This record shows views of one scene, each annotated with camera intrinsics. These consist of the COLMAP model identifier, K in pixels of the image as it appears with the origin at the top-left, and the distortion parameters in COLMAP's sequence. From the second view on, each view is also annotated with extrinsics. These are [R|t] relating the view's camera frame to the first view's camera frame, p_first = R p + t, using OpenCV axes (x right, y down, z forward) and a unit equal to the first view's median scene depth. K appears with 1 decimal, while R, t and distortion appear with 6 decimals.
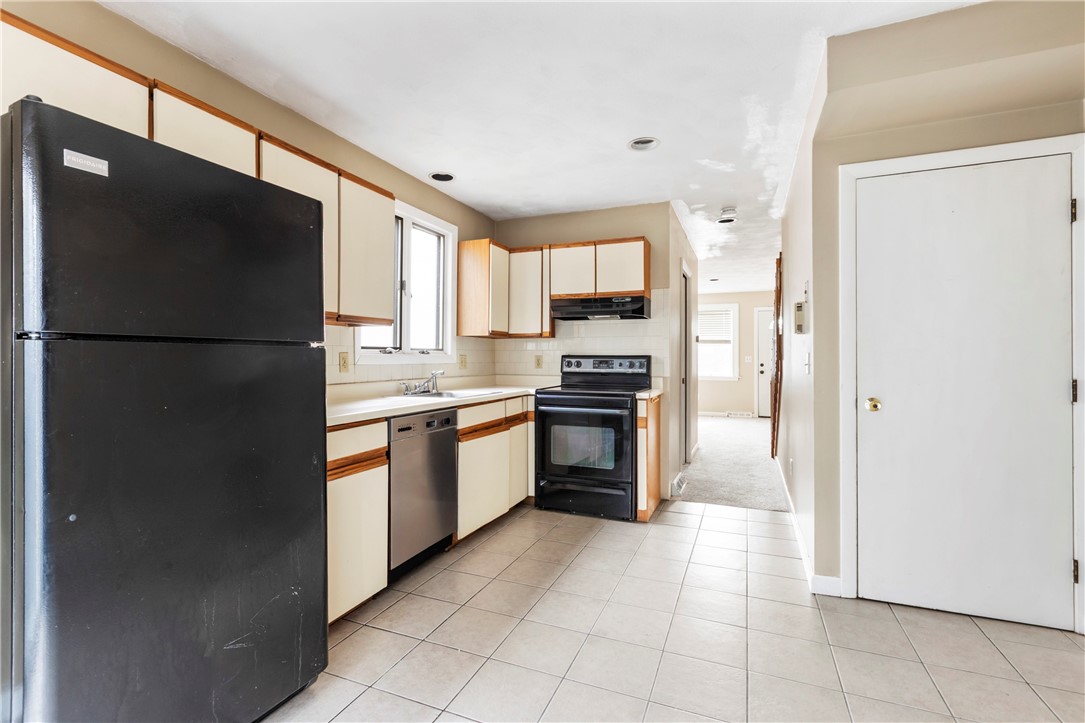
lens RADIAL K [[495.4, 0, 548.7], [0, 495.4, 359.0], [0, 0, 1]] dist [-0.000937, 0.001077]
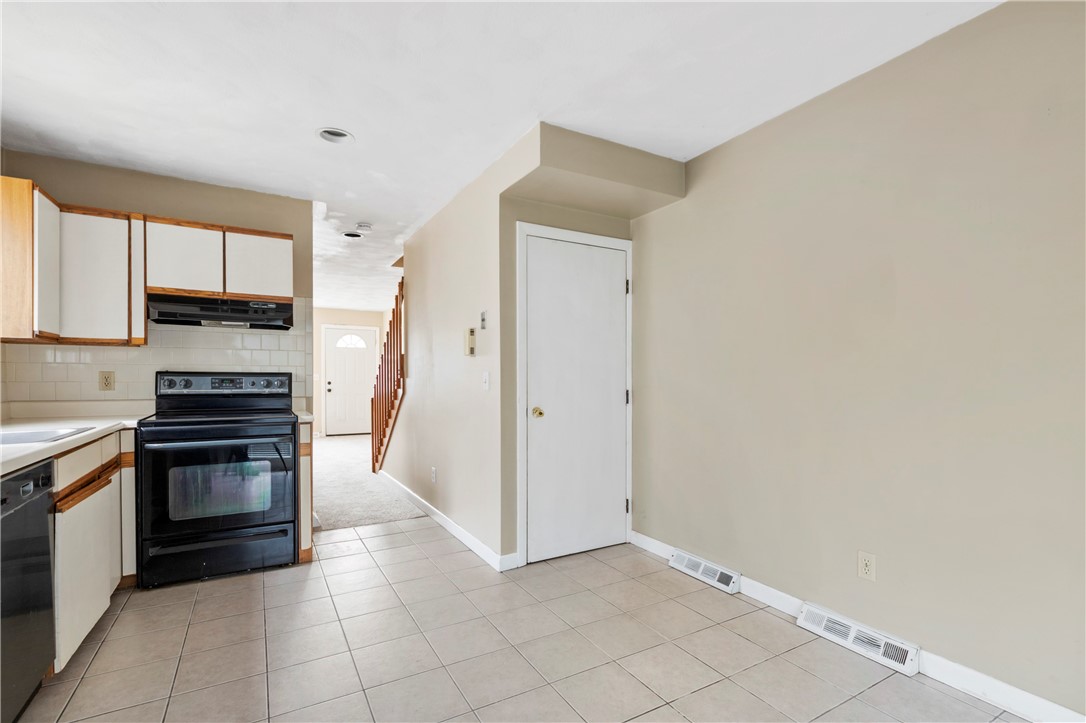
lens RADIAL K [[495.9, 0, 559.3], [0, 495.9, 381.6], [0, 0, 1]] dist [-0.000937, 0.001077]
pose [[0.602384, -0.006761, 0.798178, -0.207983], [-0.000824, 0.999958, 0.009092, 0.000066], [-0.798206, -0.006134, 0.602354, 0.100329]]
